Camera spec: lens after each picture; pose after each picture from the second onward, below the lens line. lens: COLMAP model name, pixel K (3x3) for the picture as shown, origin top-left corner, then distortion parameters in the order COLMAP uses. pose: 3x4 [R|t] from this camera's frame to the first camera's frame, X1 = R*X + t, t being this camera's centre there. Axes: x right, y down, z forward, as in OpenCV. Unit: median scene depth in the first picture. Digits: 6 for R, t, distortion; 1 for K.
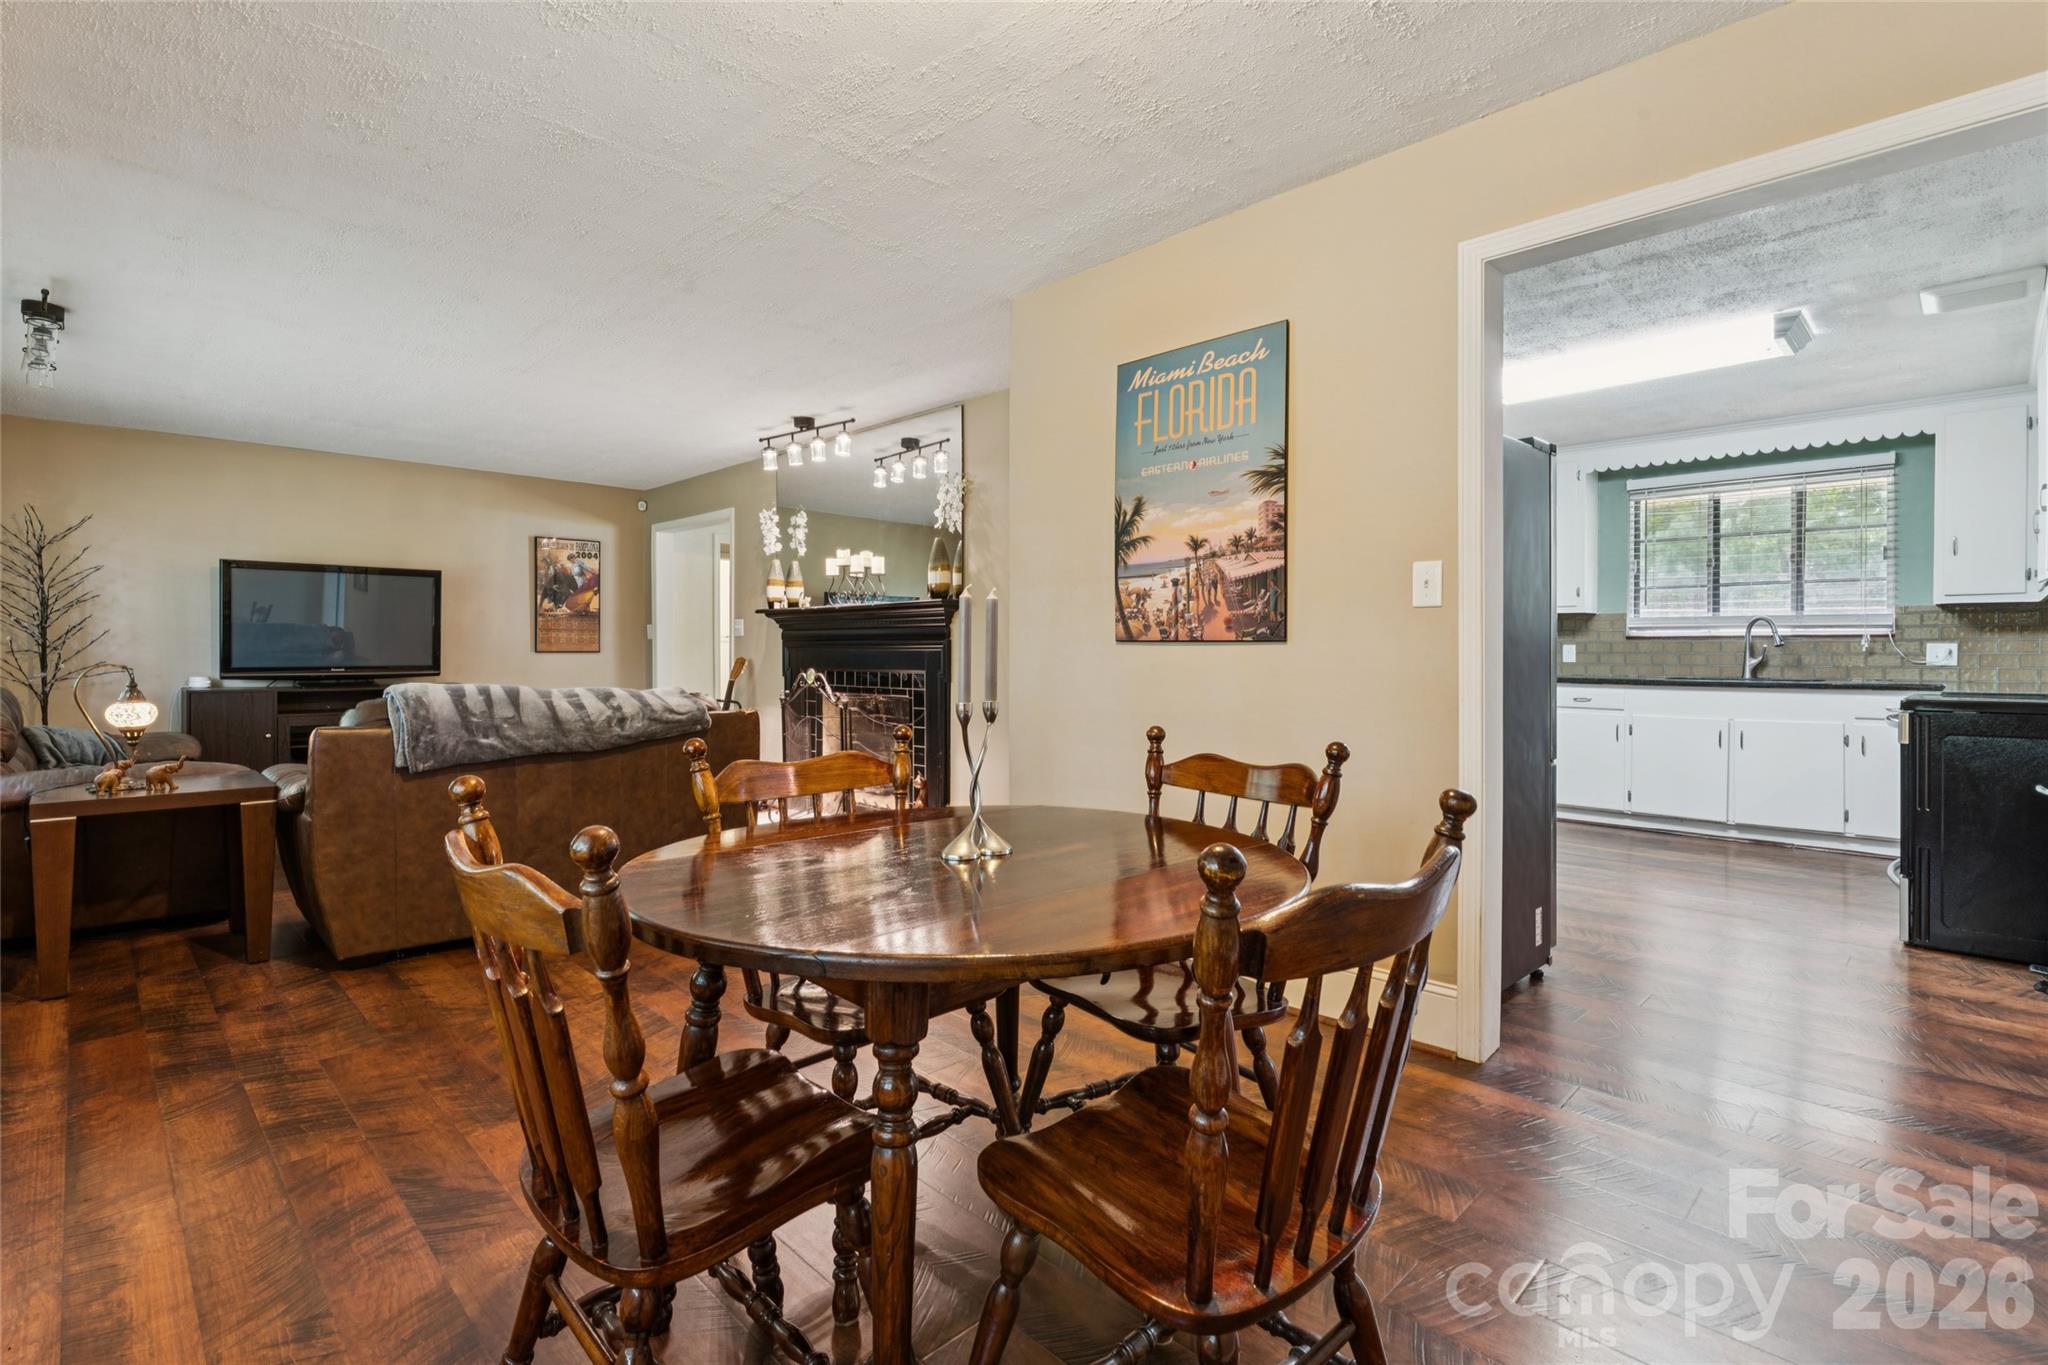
lens RADIAL K [[954.8, 0, 1025.4], [0, 954.8, 663.8], [0, 0, 1]] dist [-0.015333, 0.007332]
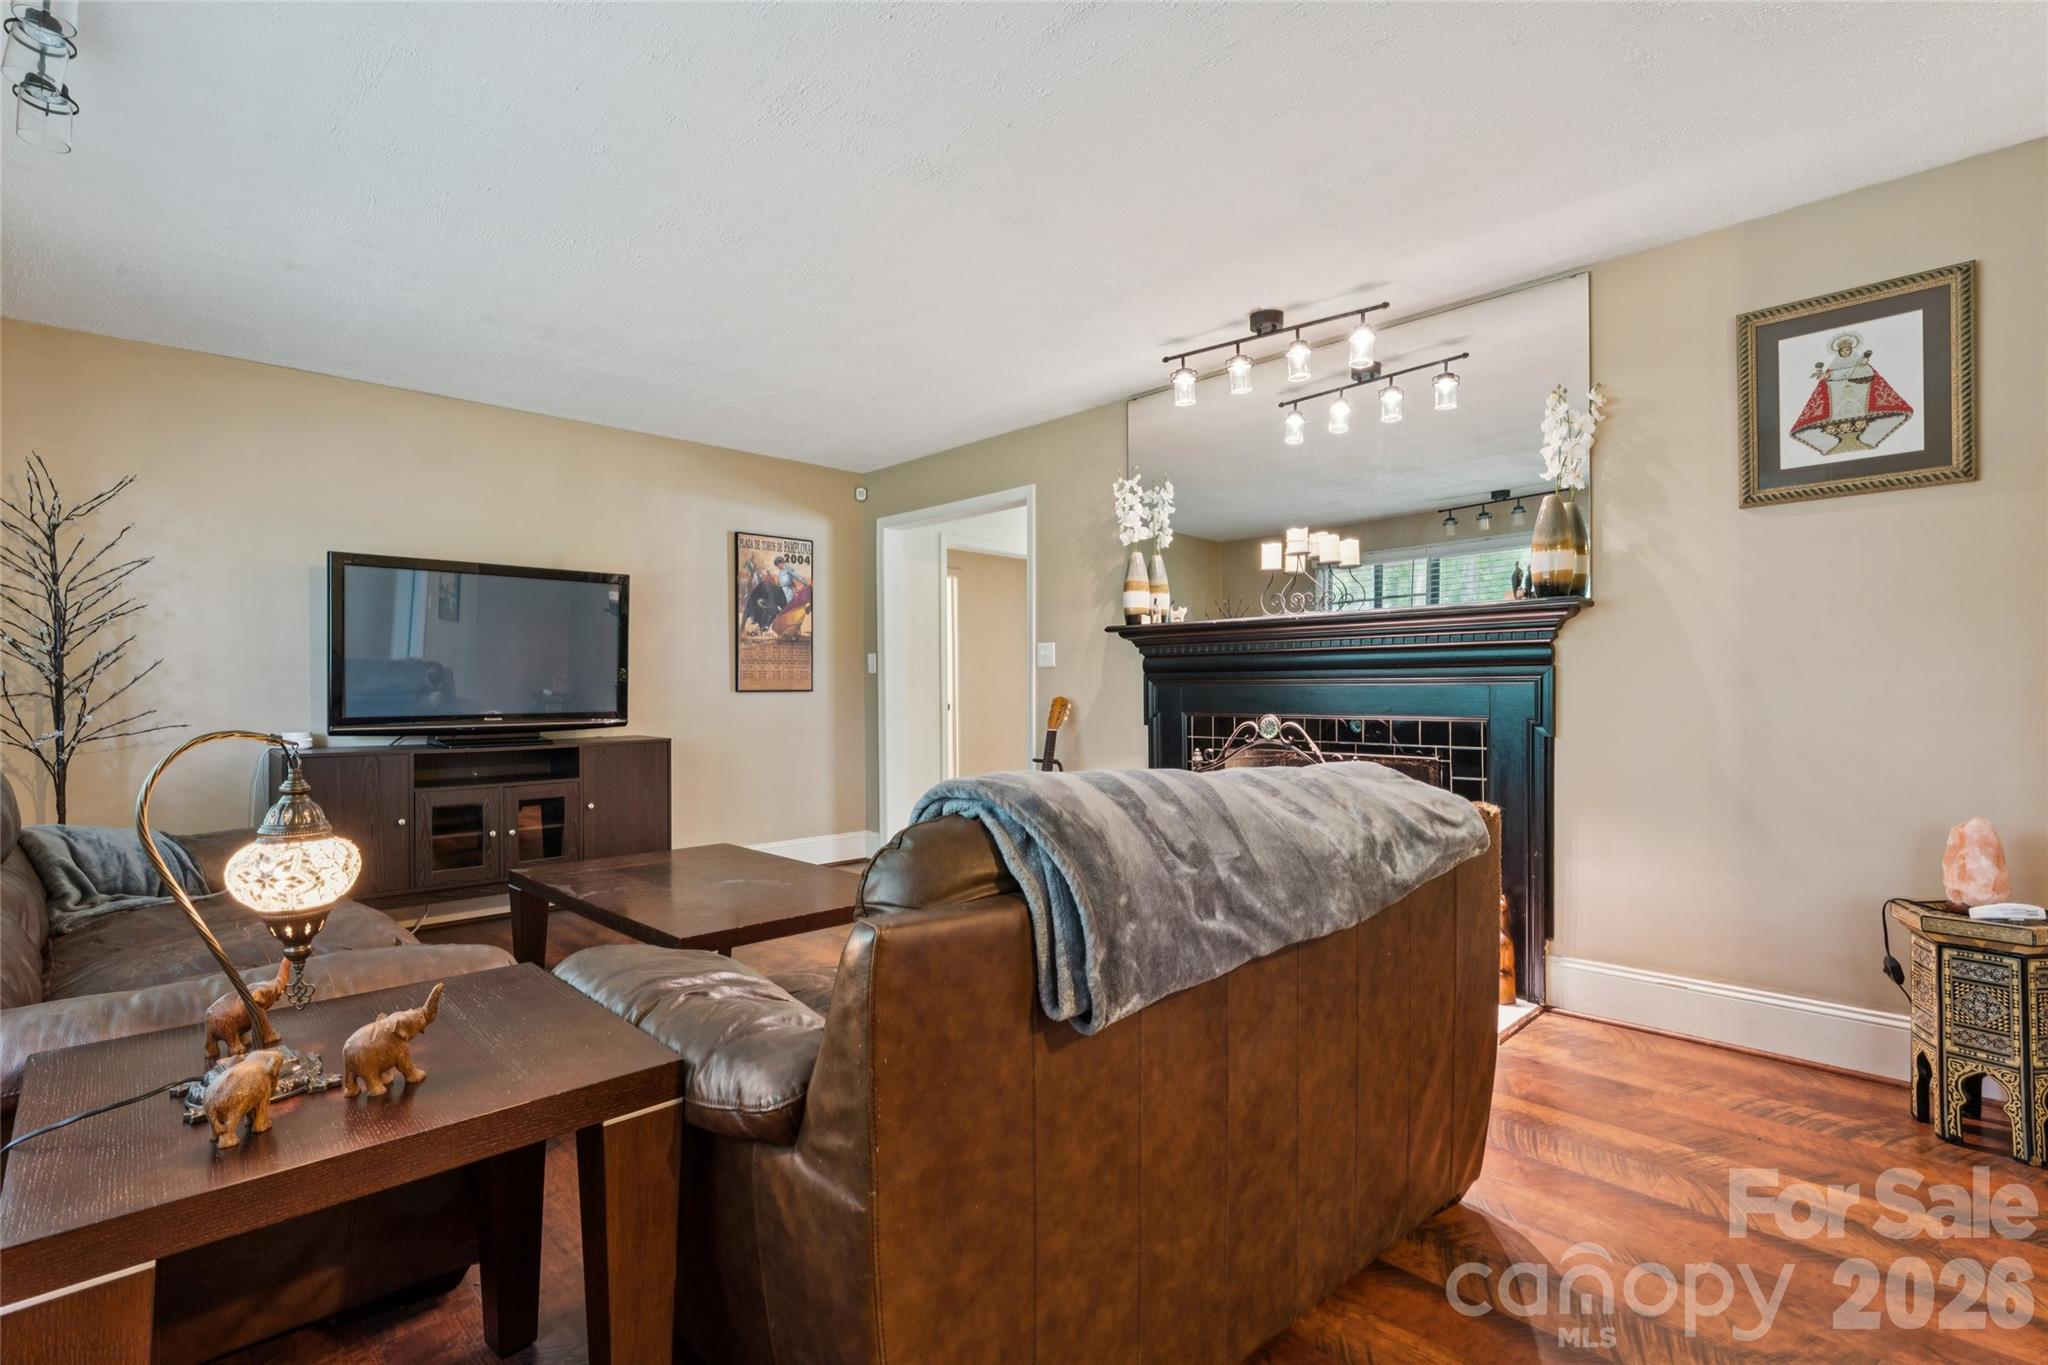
lens RADIAL K [[947.5, 0, 1017.8], [0, 947.5, 698.6], [0, 0, 1]] dist [0.001353, 0.000075]
pose [[0.999866, -0.006177, -0.015167, -0.383929], [0.006141, 0.999978, -0.002466, -0.005139], [0.015182, 0.002373, 0.999882, 0.373388]]
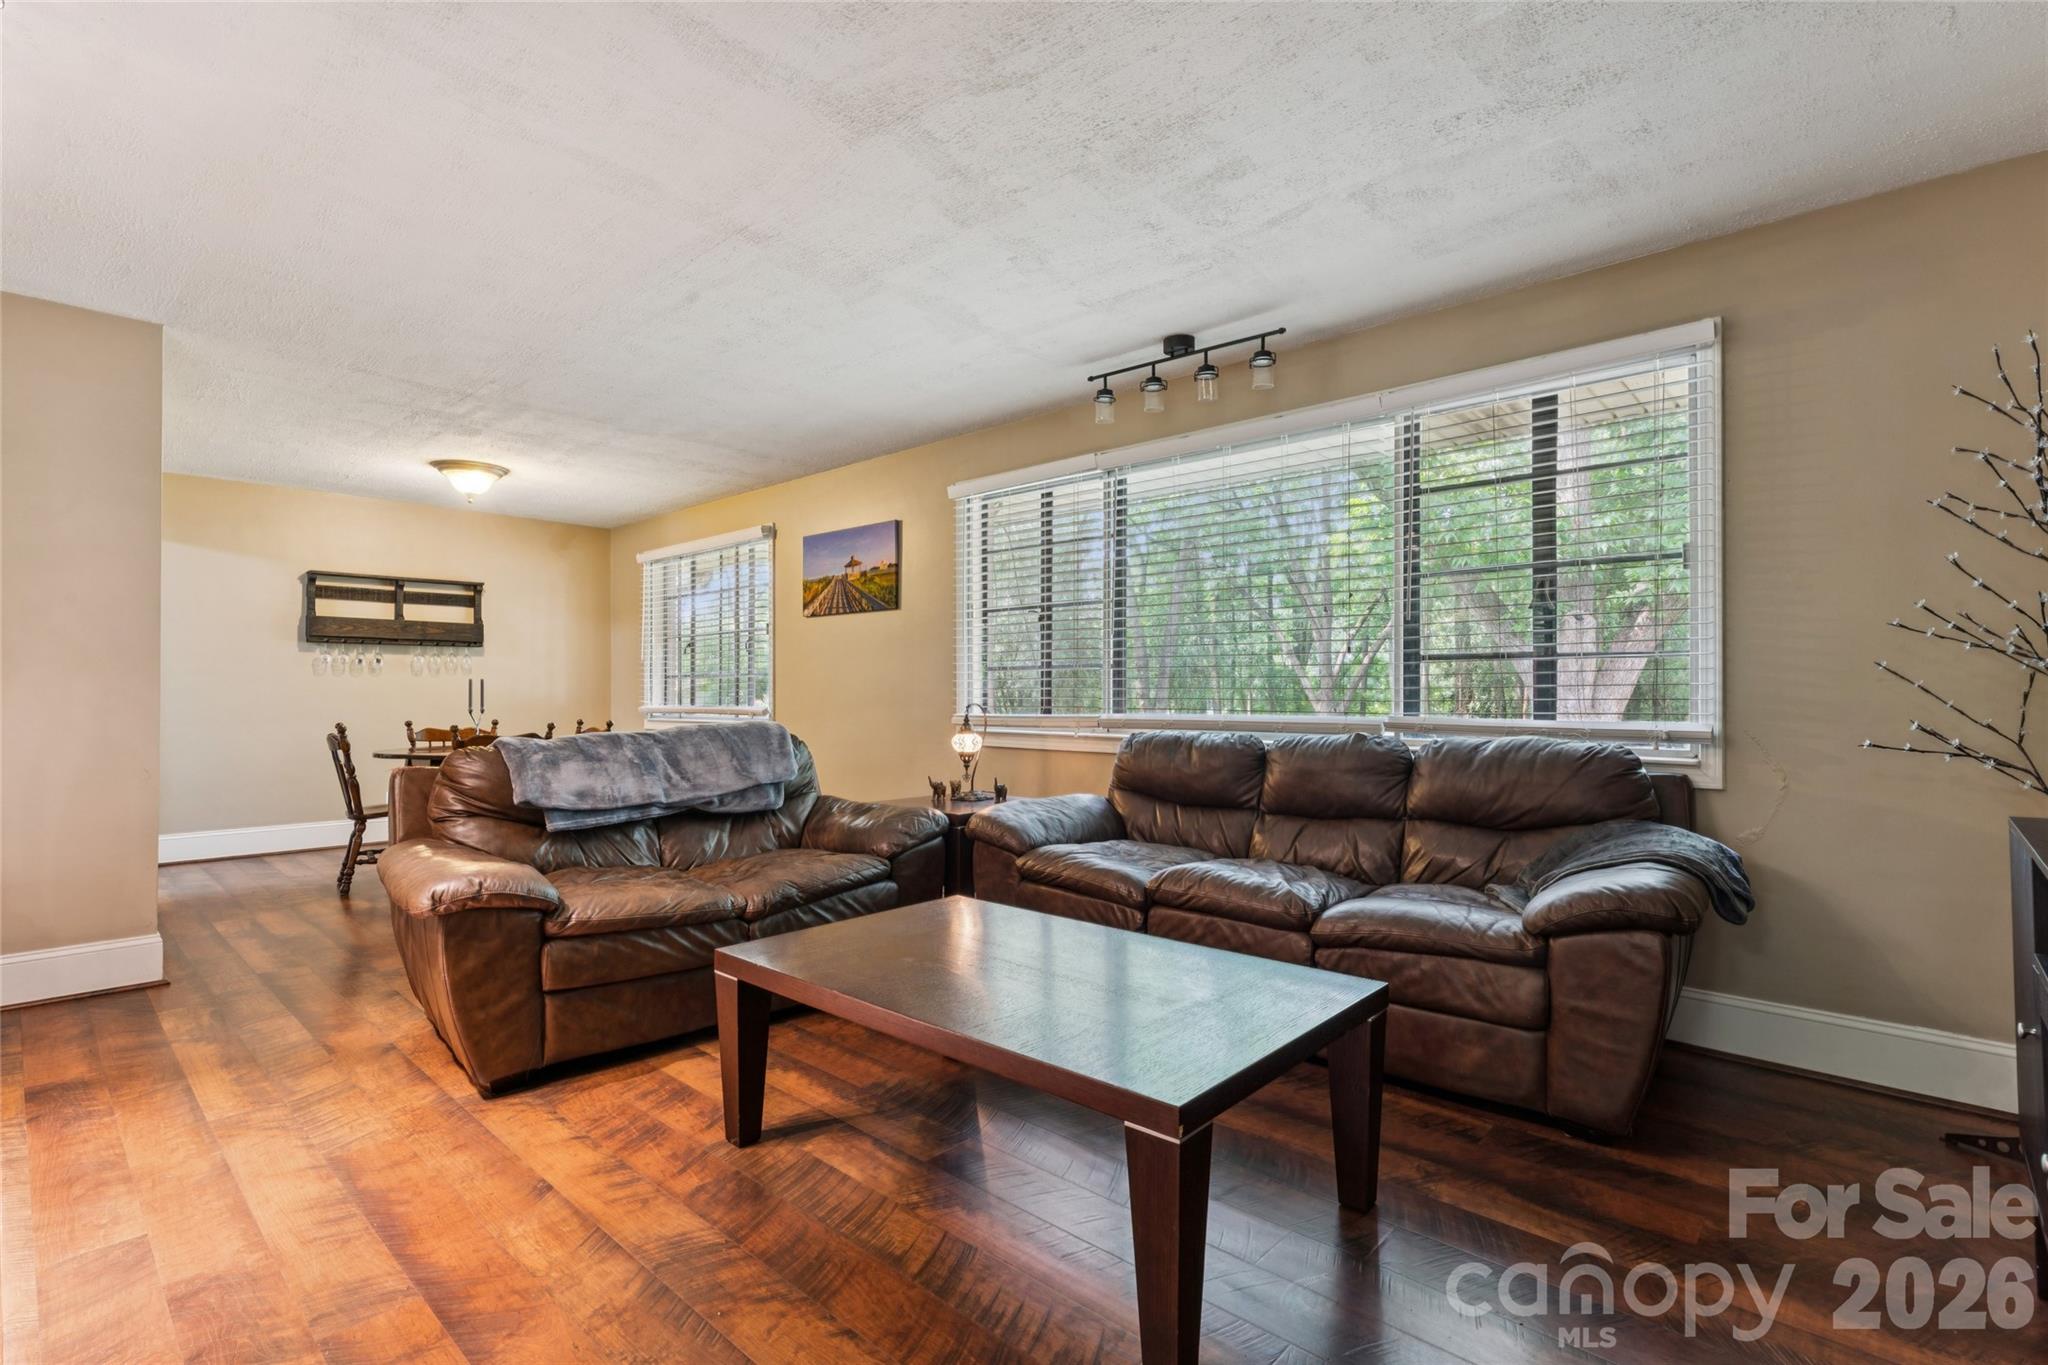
lens RADIAL K [[942.3, 0, 1024.0], [0, 942.3, 682.5], [0, 0, 1]] dist [-0.003113, -0.000521]
pose [[-0.999319, -0.000587, -0.036900, -0.554849], [-0.000550, 0.999999, -0.001004, -0.015055], [0.036901, -0.000983, -0.999318, 1.301253]]
